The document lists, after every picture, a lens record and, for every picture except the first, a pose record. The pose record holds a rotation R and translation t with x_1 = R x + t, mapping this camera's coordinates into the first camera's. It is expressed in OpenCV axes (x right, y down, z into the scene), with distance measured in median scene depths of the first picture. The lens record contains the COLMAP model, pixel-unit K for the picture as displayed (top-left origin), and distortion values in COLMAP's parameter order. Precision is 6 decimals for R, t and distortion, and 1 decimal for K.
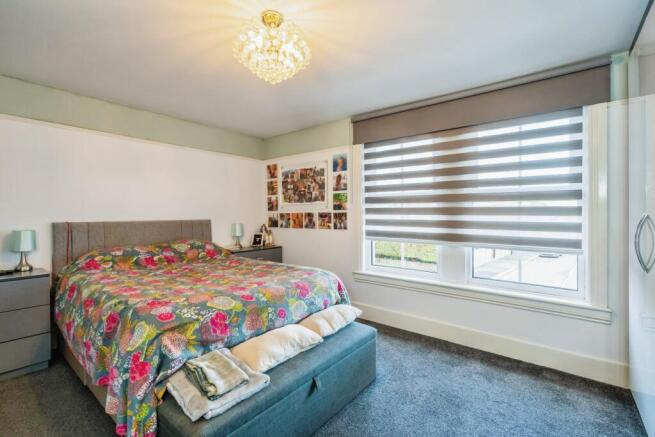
lens RADIAL K [[301.0, 0, 326.0], [0, 301.0, 211.3], [0, 0, 1]] dist [-0.000824, -0.000026]
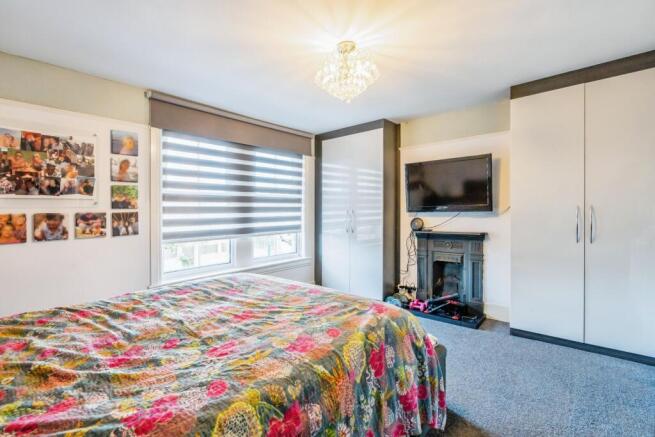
lens RADIAL K [[292.9, 0, 326.3], [0, 292.9, 209.9], [0, 0, 1]] dist [0.000530, 0.000233]
pose [[0.042679, -0.000135, 0.999089, -0.631268], [0.007653, 0.999971, -0.000192, 0.002057], [-0.999060, 0.007654, 0.042678, 0.484351]]
